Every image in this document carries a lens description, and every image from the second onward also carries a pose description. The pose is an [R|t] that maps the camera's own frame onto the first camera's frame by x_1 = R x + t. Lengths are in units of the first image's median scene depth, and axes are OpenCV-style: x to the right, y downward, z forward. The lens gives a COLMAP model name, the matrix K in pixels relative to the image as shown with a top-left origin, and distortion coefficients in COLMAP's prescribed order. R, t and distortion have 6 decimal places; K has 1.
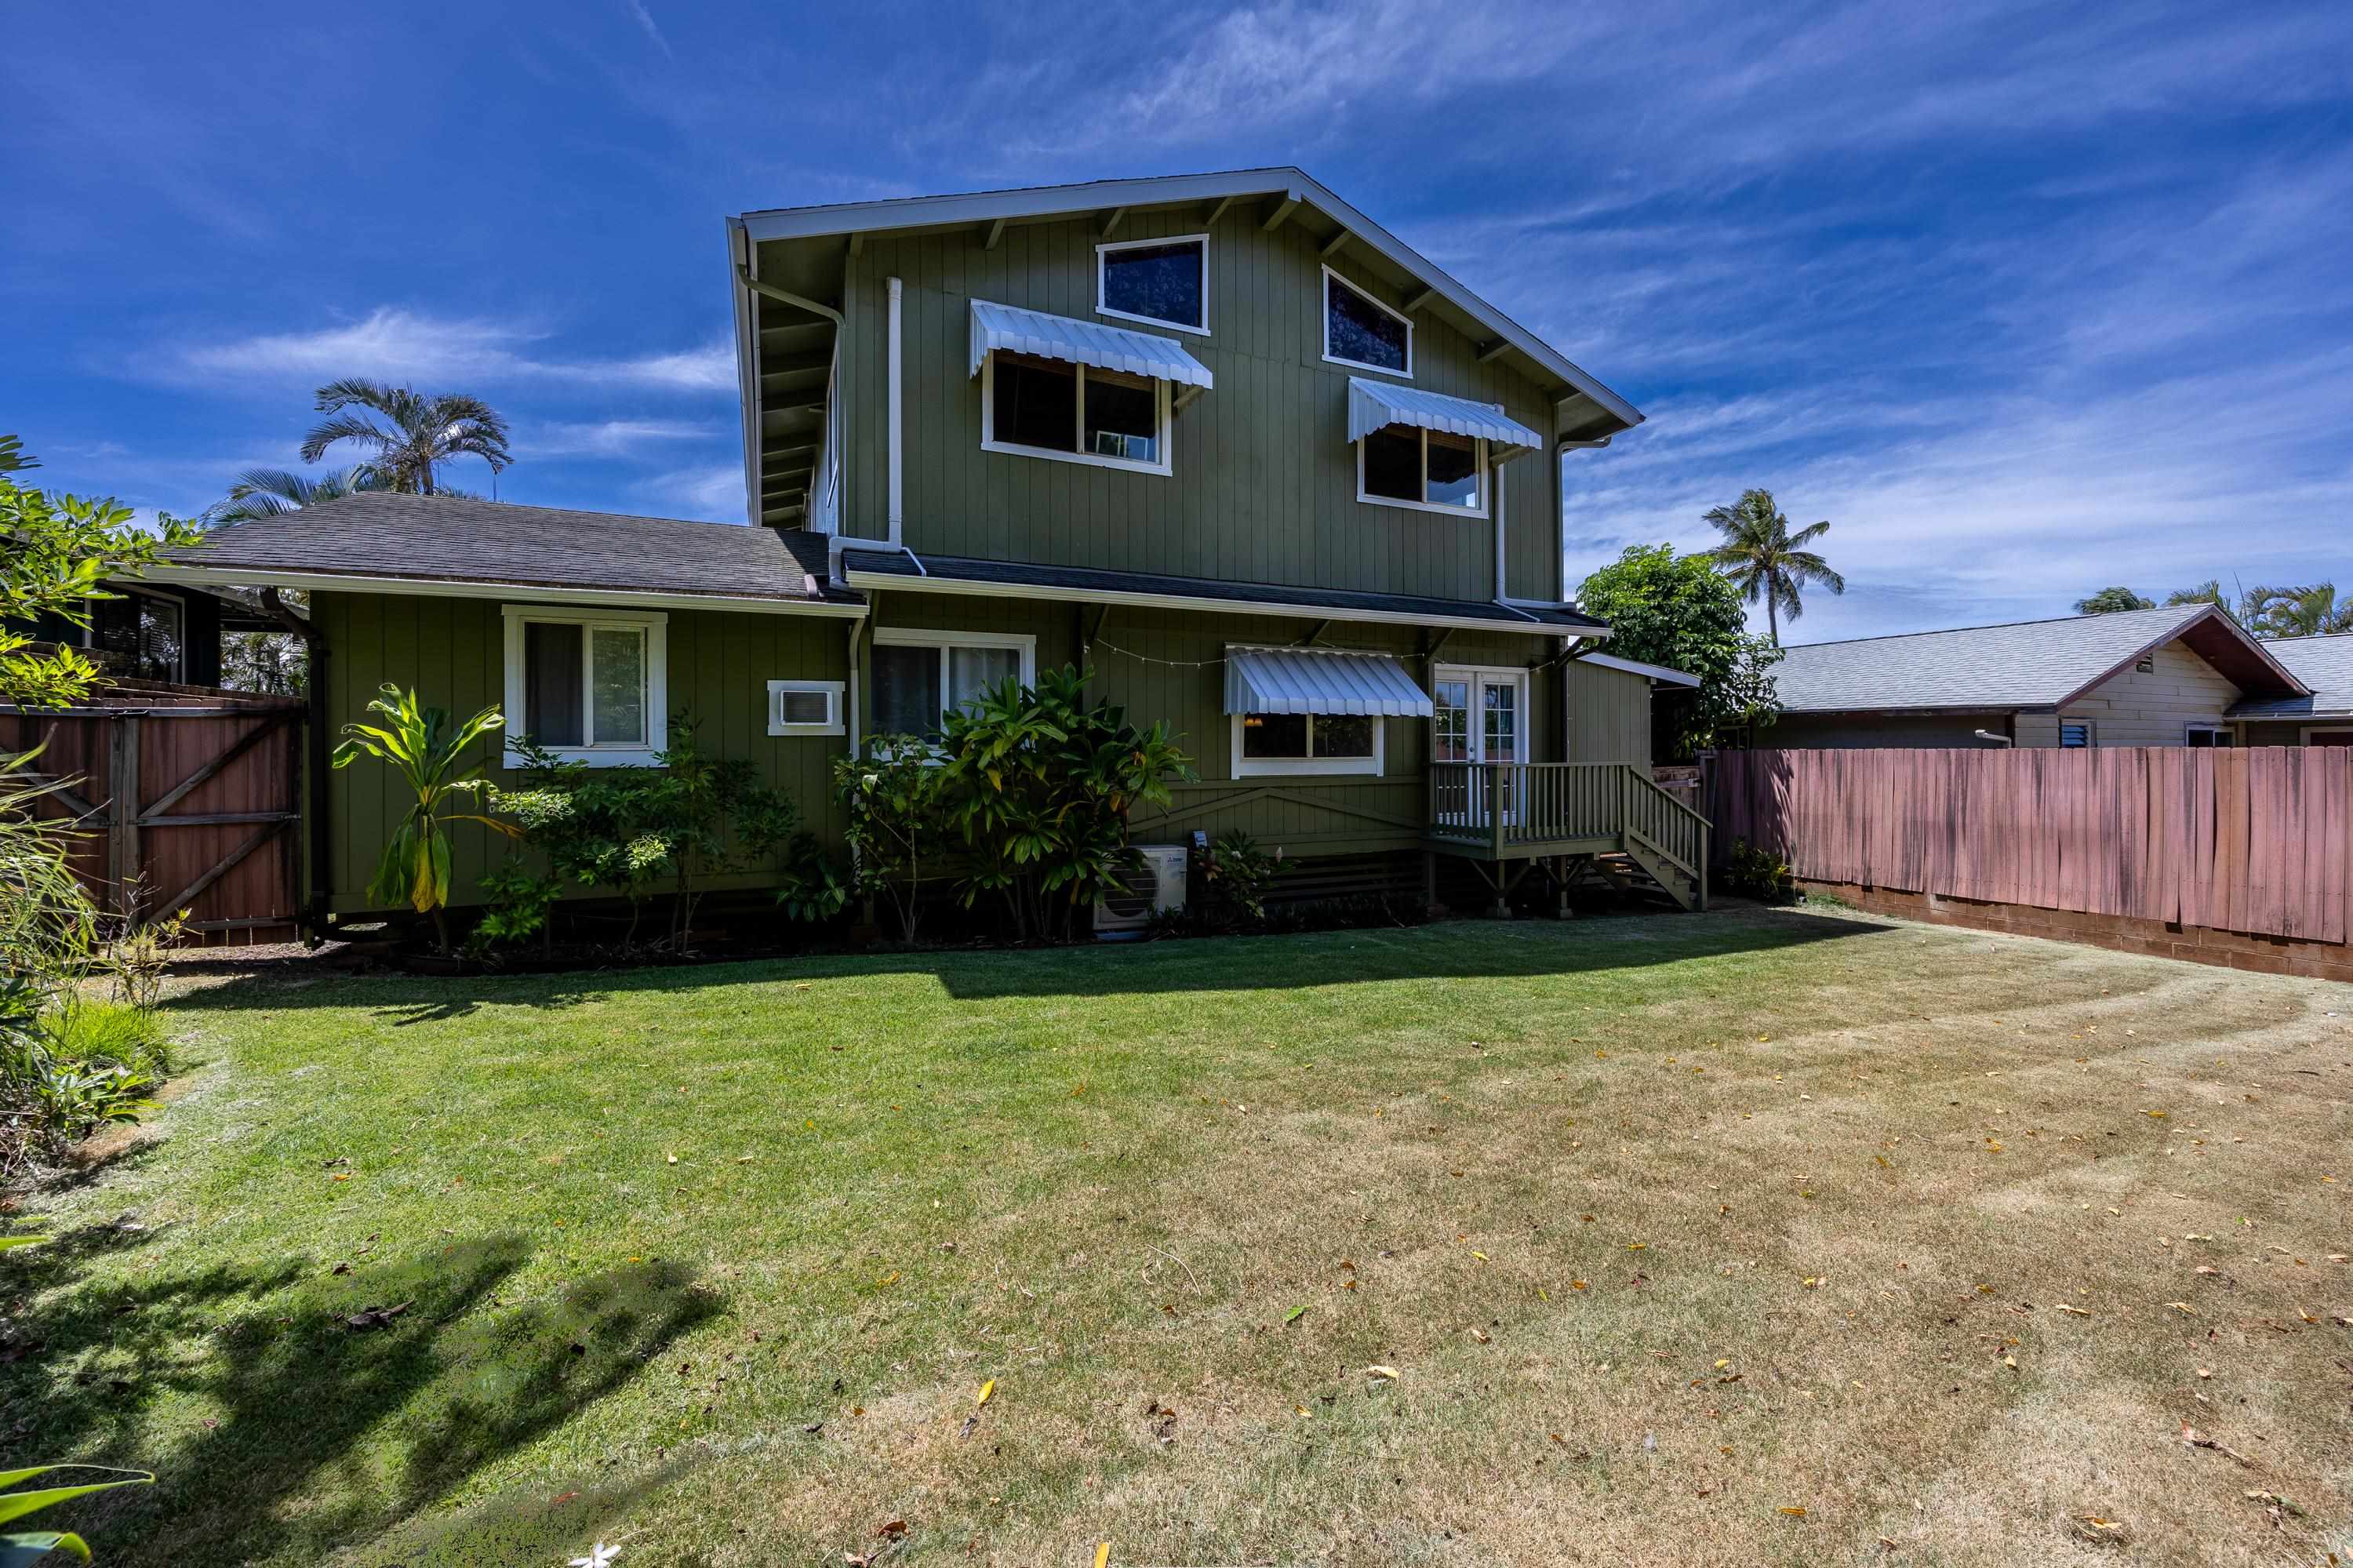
lens RADIAL K [[942.1, 0, 1229.2], [0, 942.1, 739.8], [0, 0, 1]] dist [-0.002885, 0.000115]
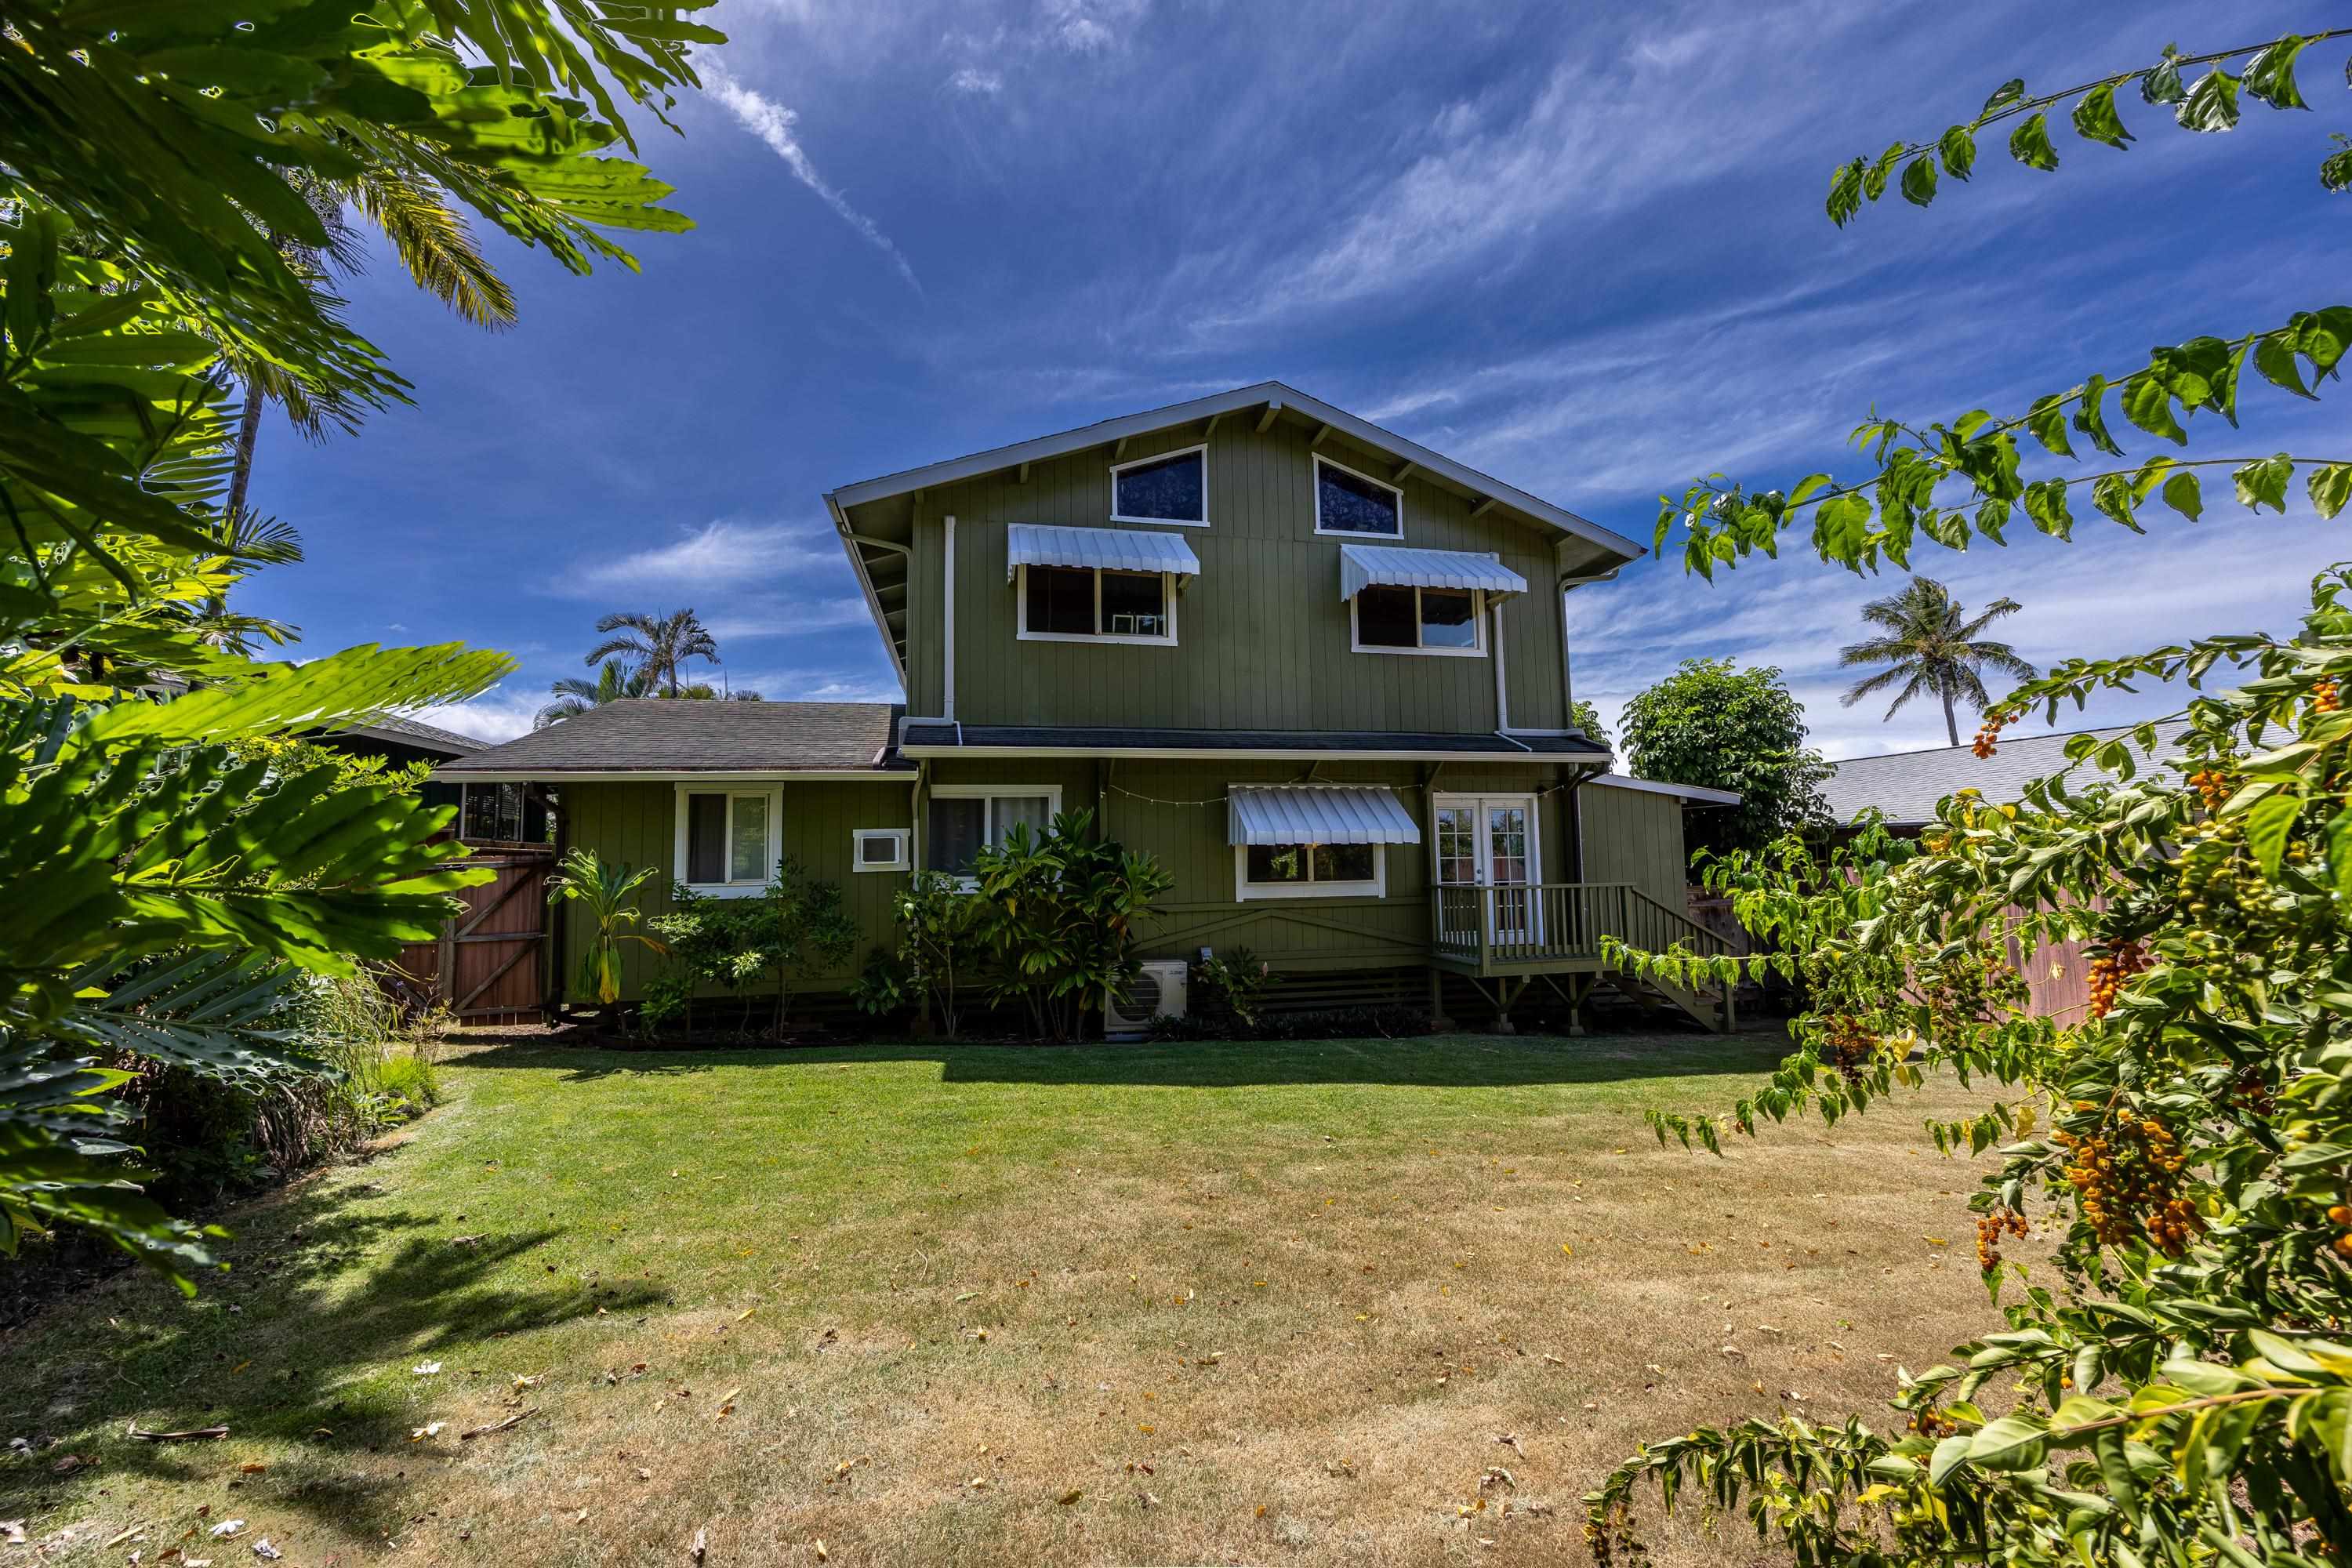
lens RADIAL K [[897.7, 0, 1176.0], [0, 897.7, 784.0], [0, 0, 1]] dist [0.000077, -0.000228]
pose [[0.970995, -0.035625, -0.236430, 0.212545], [0.017032, 0.996631, -0.080224, -0.016439], [0.238492, 0.073871, 0.968331, -0.091177]]
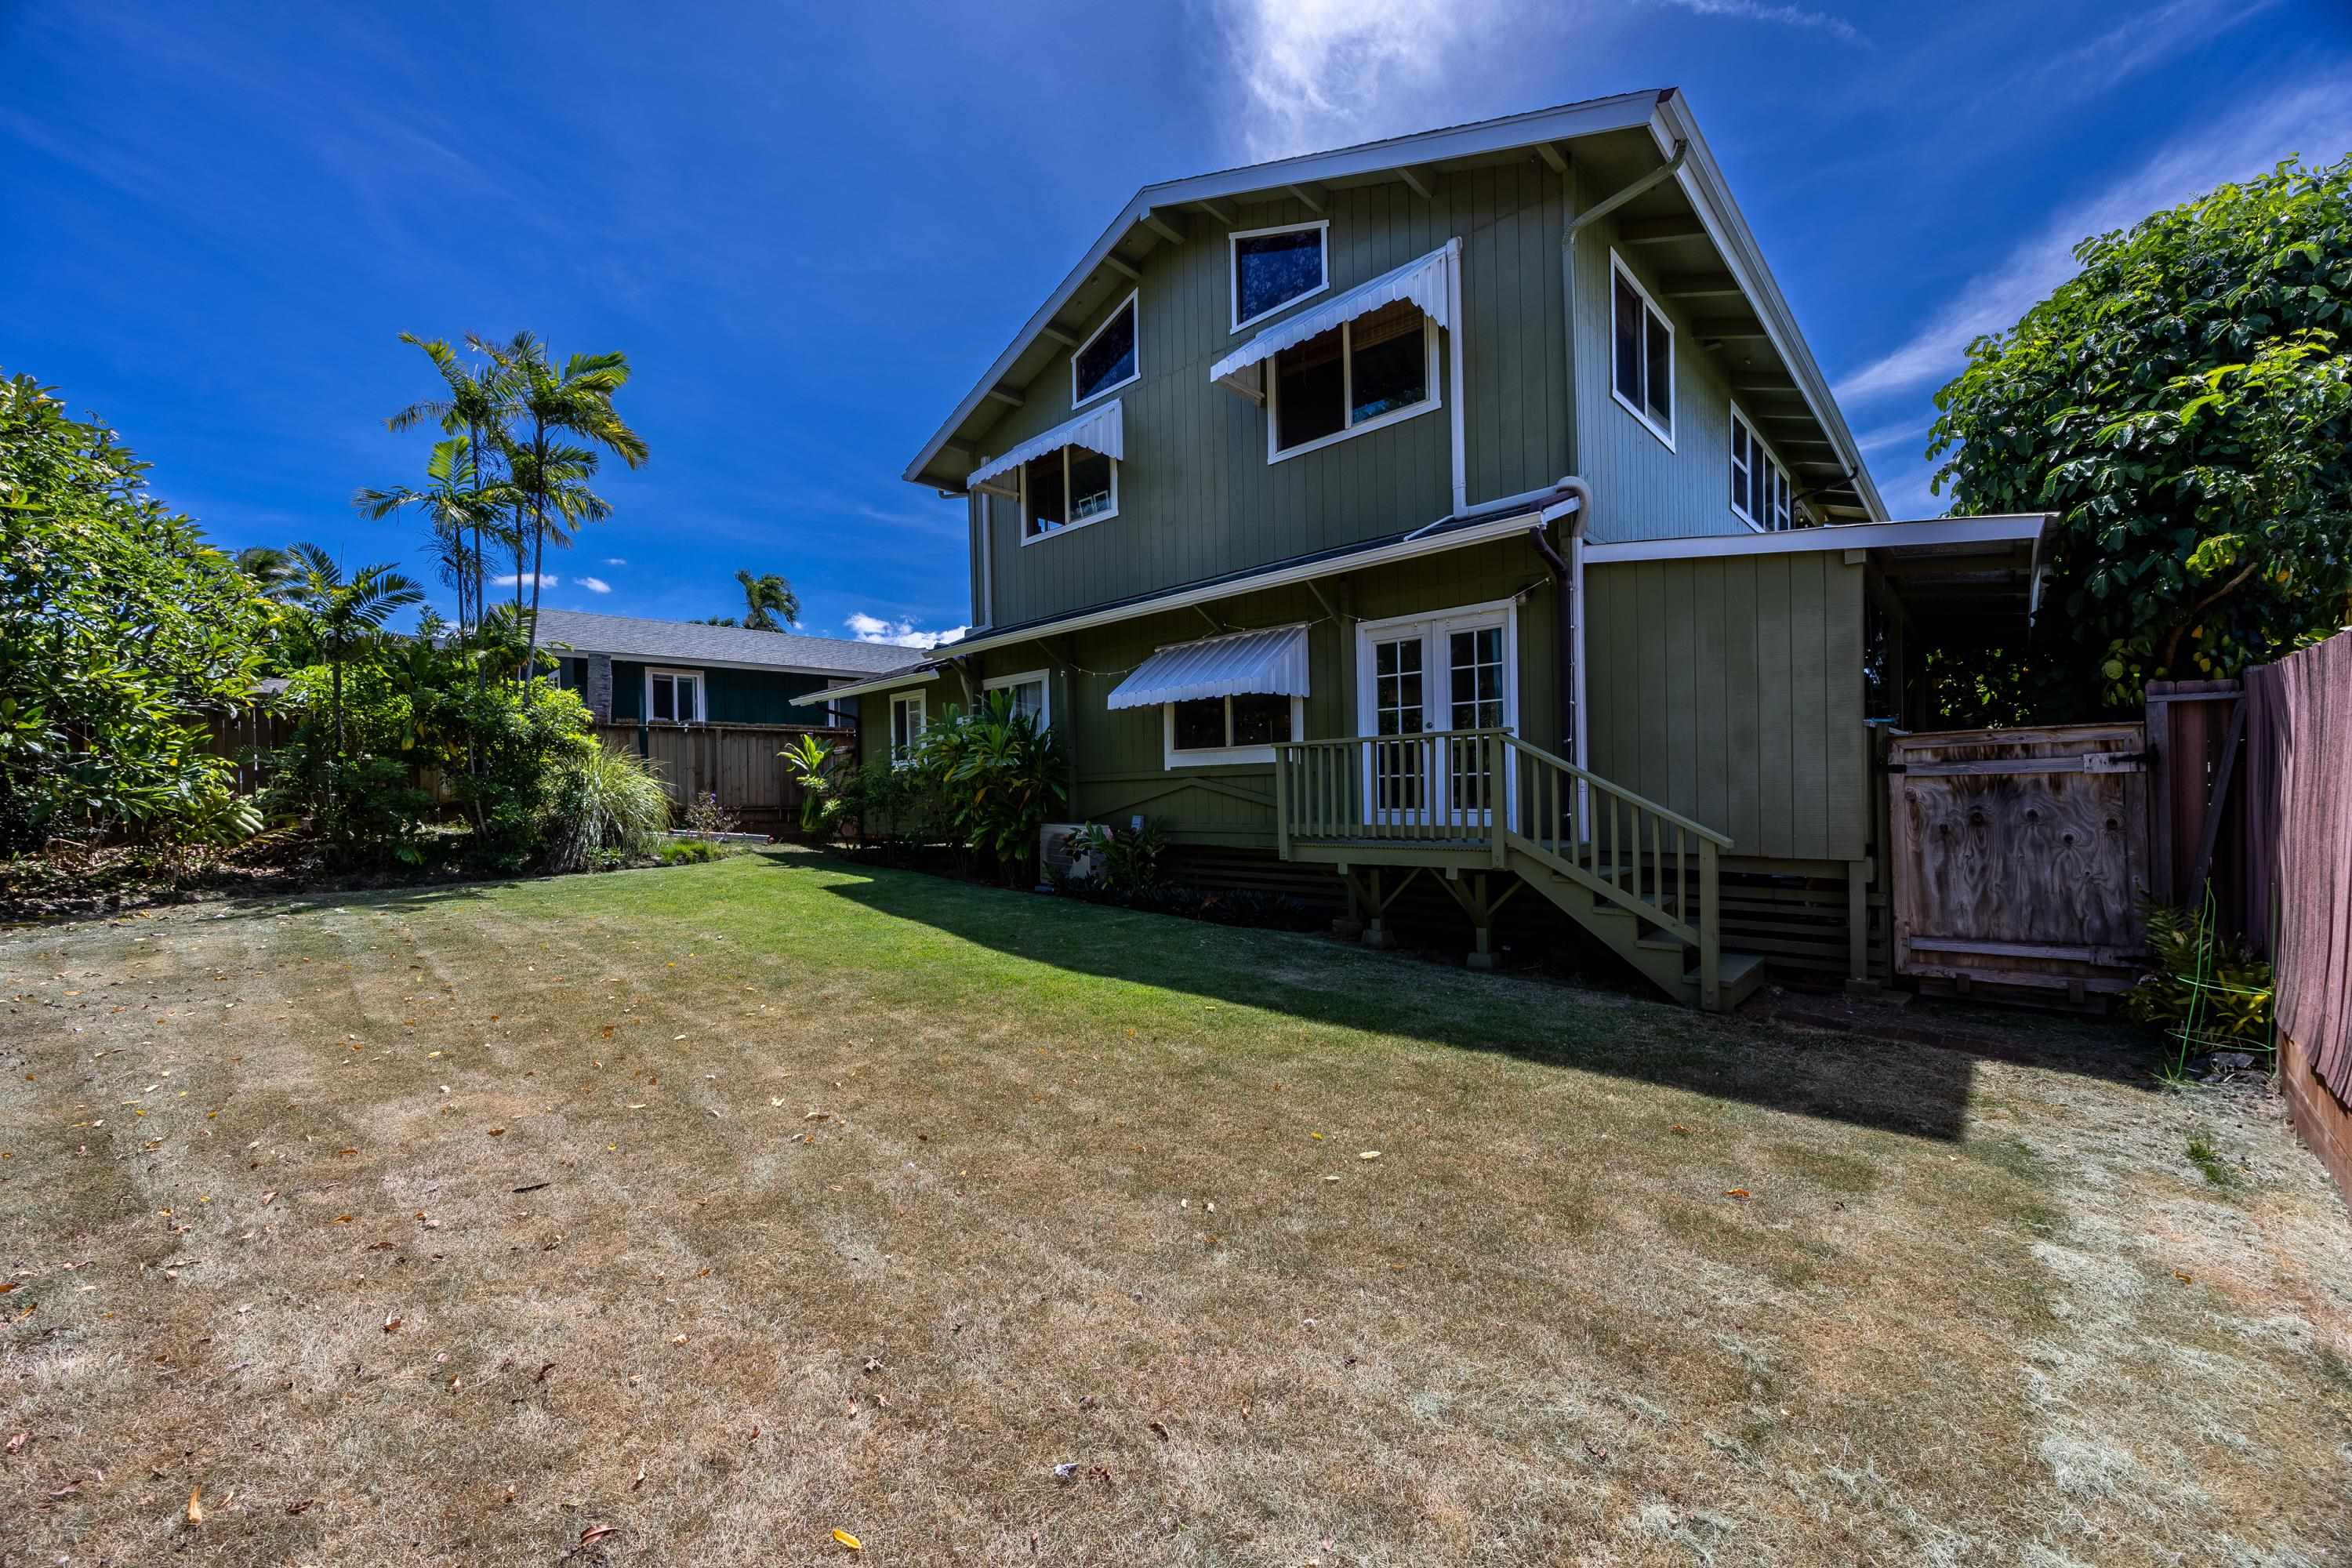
lens RADIAL K [[897.7, 0, 1176.0], [0, 897.7, 784.0], [0, 0, 1]] dist [0.000077, -0.000228]
pose [[0.348077, -0.011885, -0.937391, 1.086121], [0.033562, 0.999437, -0.000209, 0.063678], [0.936865, -0.031388, 0.348280, 0.710927]]
